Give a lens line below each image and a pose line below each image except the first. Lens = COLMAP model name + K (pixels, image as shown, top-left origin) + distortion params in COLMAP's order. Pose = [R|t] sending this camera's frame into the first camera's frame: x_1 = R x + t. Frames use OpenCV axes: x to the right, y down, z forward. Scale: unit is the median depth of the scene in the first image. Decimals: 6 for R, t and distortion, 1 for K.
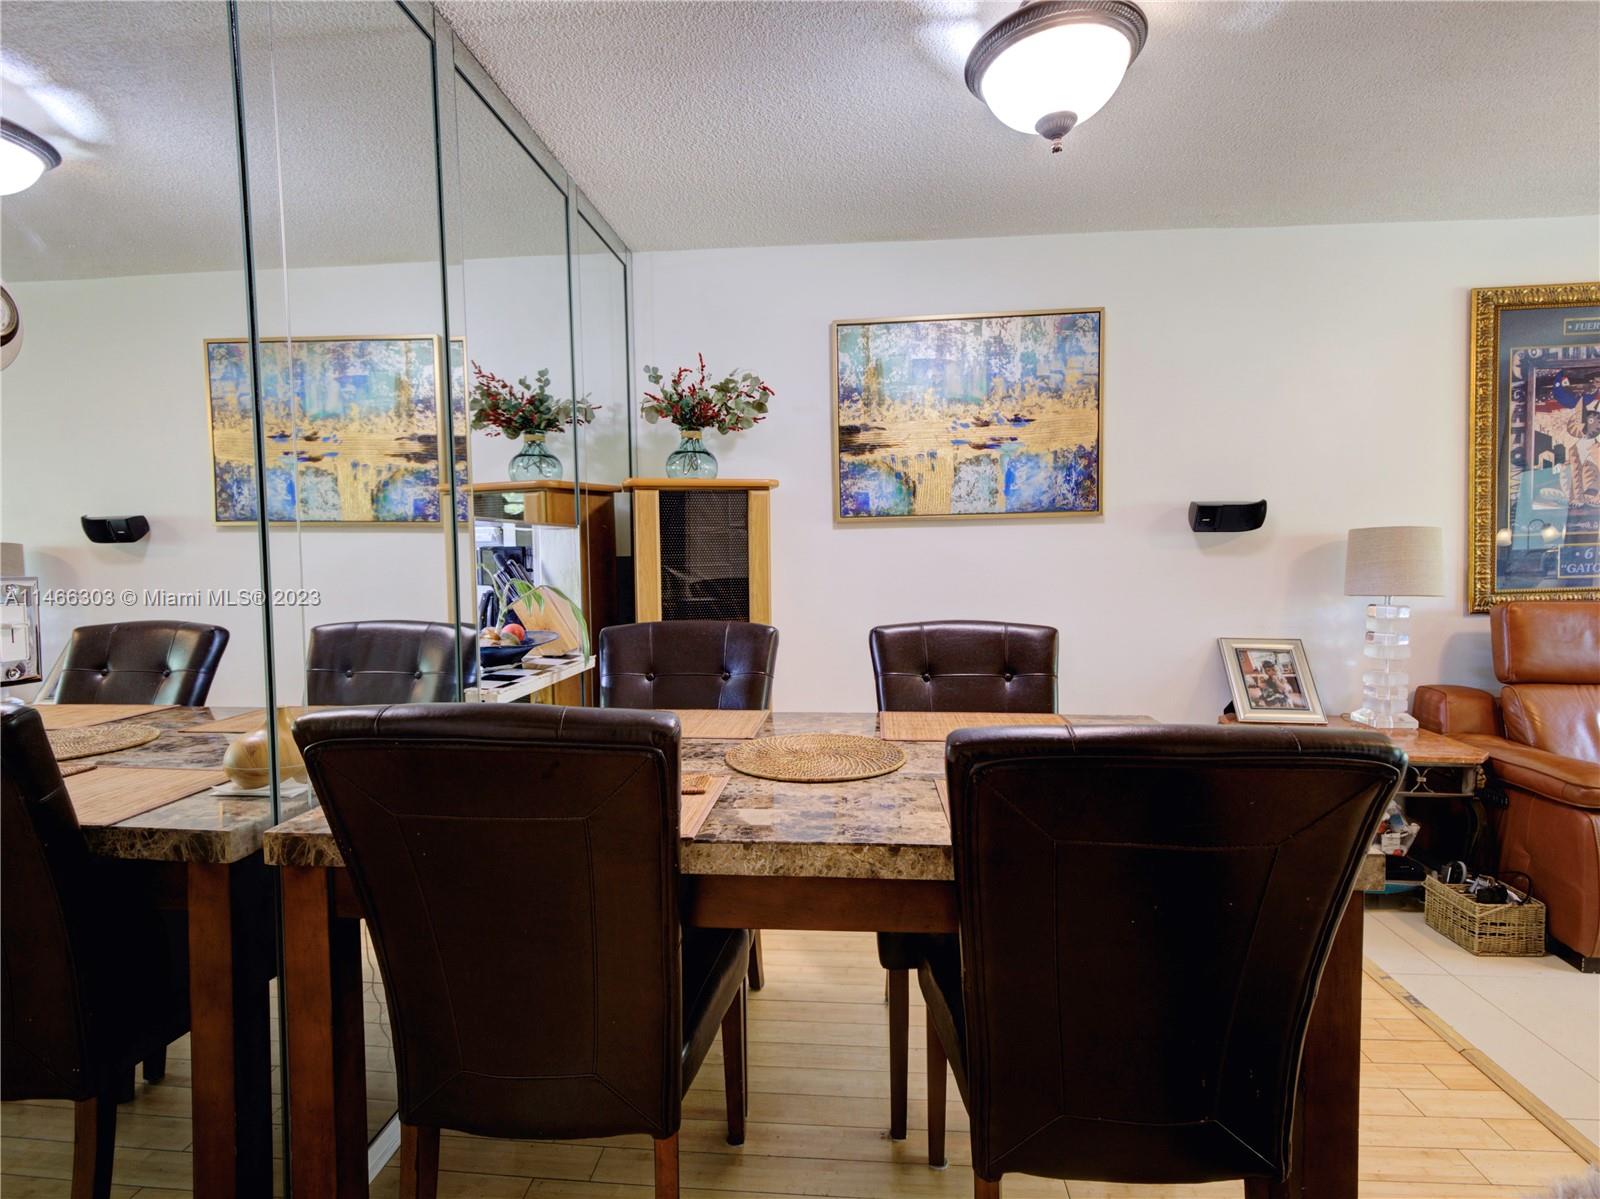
lens RADIAL K [[803.8, 0, 808.0], [0, 803.8, 601.3], [0, 0, 1]] dist [0.020545, -0.022799]
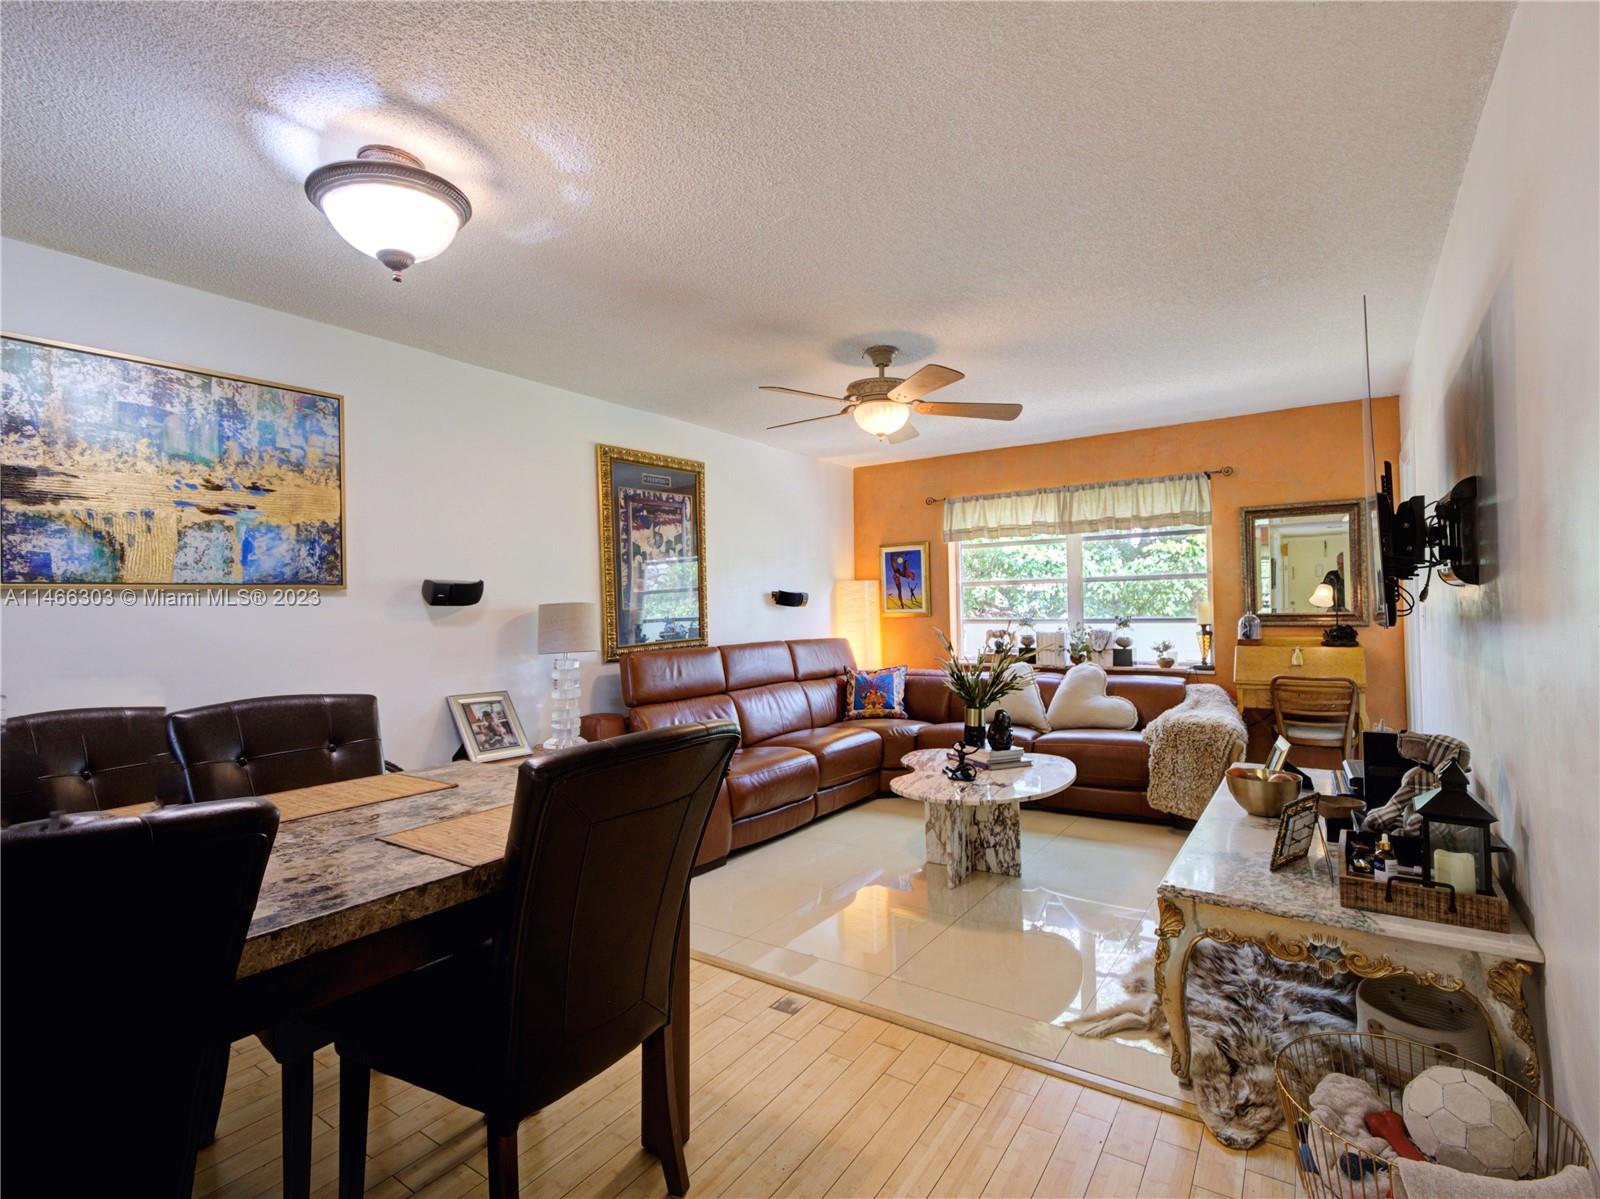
lens RADIAL K [[762.6, 0, 806.4], [0, 762.6, 596.2], [0, 0, 1]] dist [-0.001629, -0.000169]
pose [[0.499620, 0.016939, 0.866079, -0.199377], [0.065237, 0.996234, -0.057118, -0.001725], [-0.863785, 0.085037, 0.496633, -0.010195]]
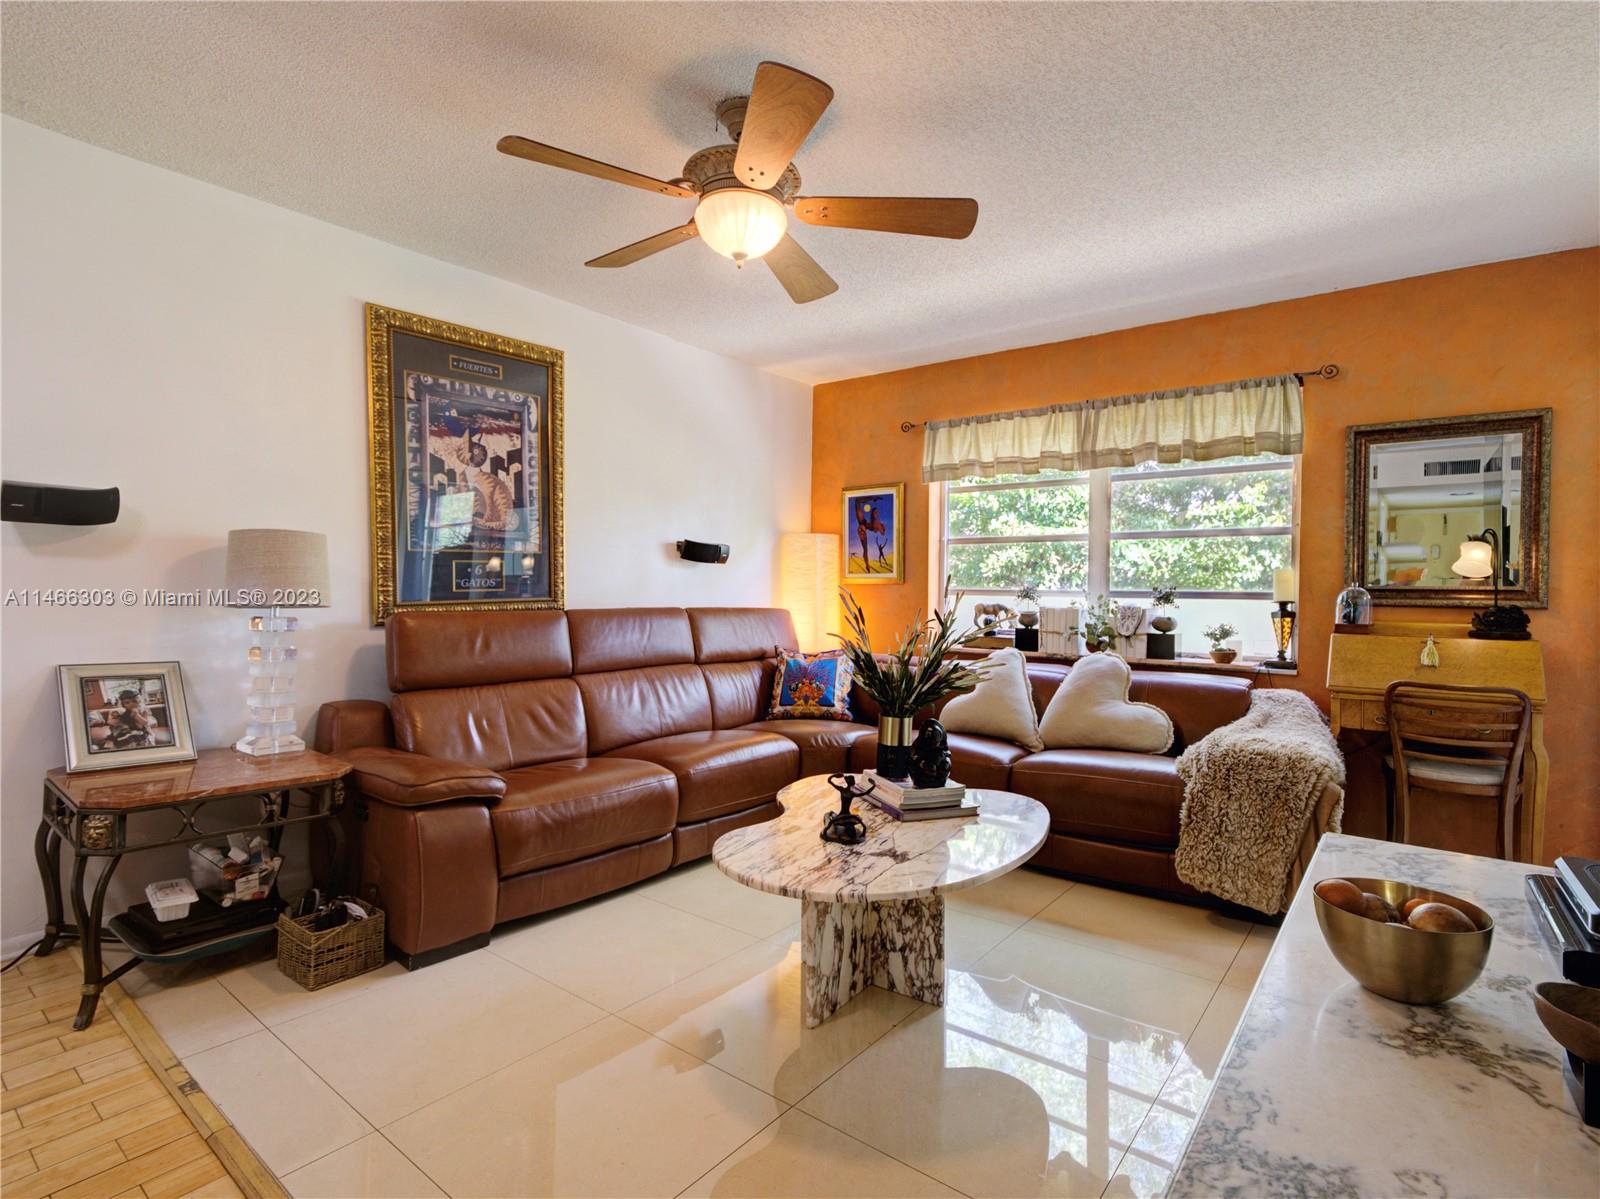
lens RADIAL K [[802.3, 0, 800.0], [0, 802.3, 599.5], [0, 0, 1]] dist [0.007906, -0.024719]
pose [[0.553689, 0.008087, 0.832685, 0.290826], [0.033218, 0.998942, -0.031790, 0.032299], [-0.832061, 0.045262, 0.552834, 0.011217]]
